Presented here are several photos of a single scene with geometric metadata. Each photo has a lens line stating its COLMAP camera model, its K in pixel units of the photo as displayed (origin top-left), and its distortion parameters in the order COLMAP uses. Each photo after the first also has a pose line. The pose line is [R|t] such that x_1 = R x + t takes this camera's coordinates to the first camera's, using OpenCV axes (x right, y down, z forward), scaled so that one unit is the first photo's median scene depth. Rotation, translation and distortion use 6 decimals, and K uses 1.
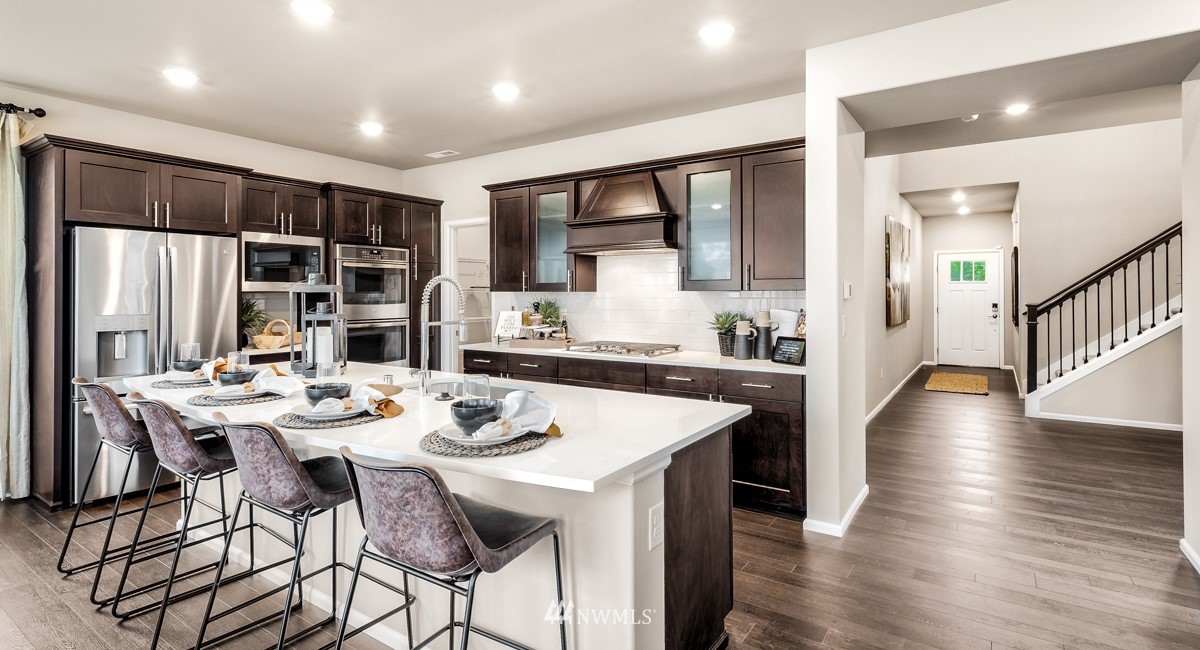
lens RADIAL K [[556.9, 0, 602.2], [0, 556.9, 292.3], [0, 0, 1]] dist [0.001244, 0.000237]
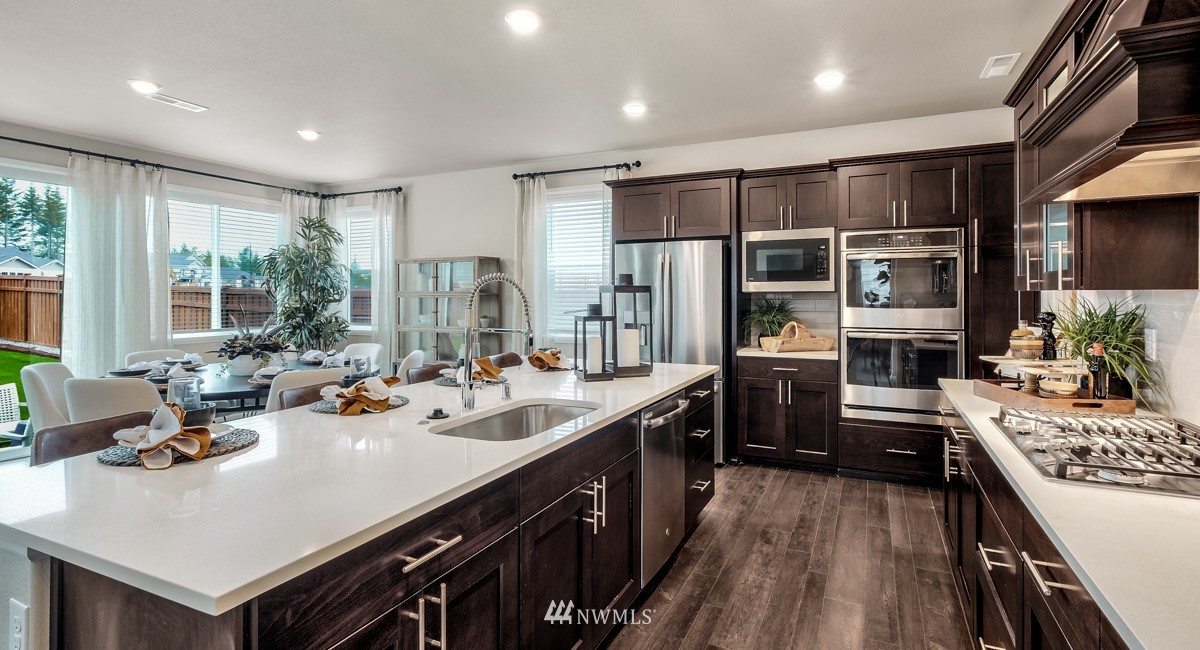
lens RADIAL K [[571.3, 0, 605.2], [0, 571.3, 293.8], [0, 0, 1]] dist [-0.004086, 0.000347]
pose [[0.159016, 0.000726, -0.987276, 0.385066], [0.004213, 0.999990, 0.001414, -0.000928], [0.987267, -0.004385, 0.159012, 0.689652]]
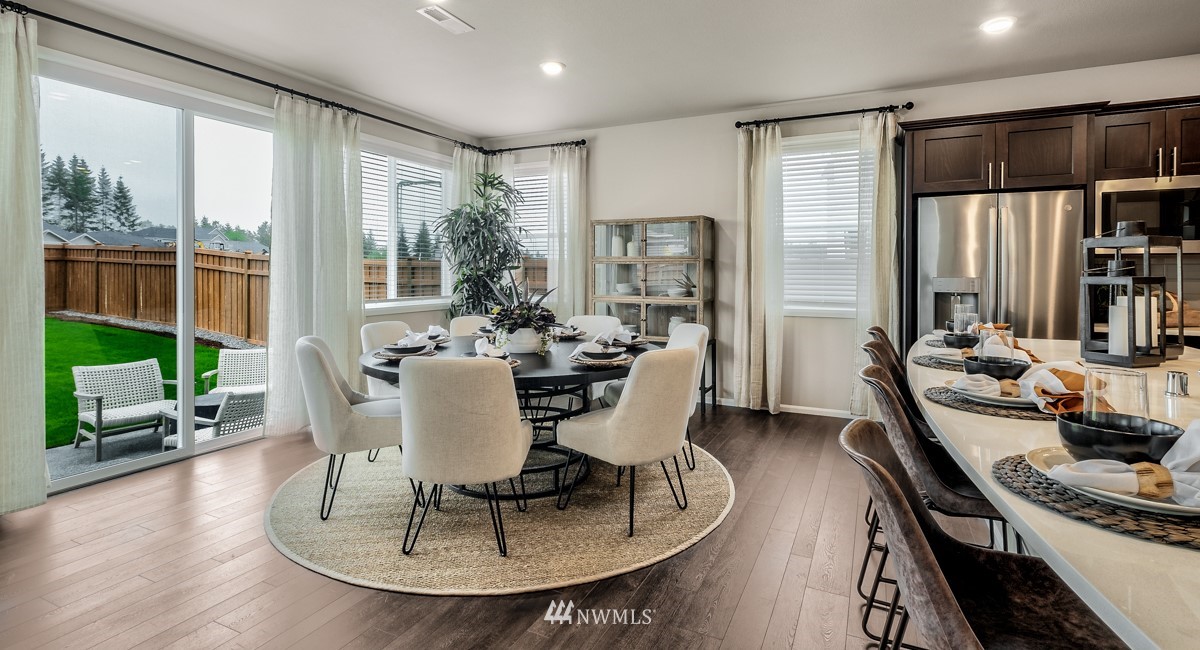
lens RADIAL K [[571.4, 0, 597.3], [0, 571.4, 272.2], [0, 0, 1]] dist [-0.000133, 0.000253]
pose [[0.133576, 0.006744, -0.991016, 0.106491], [0.002278, 0.999972, 0.007112, 0.020565], [0.991036, -0.003208, 0.133557, 0.180352]]
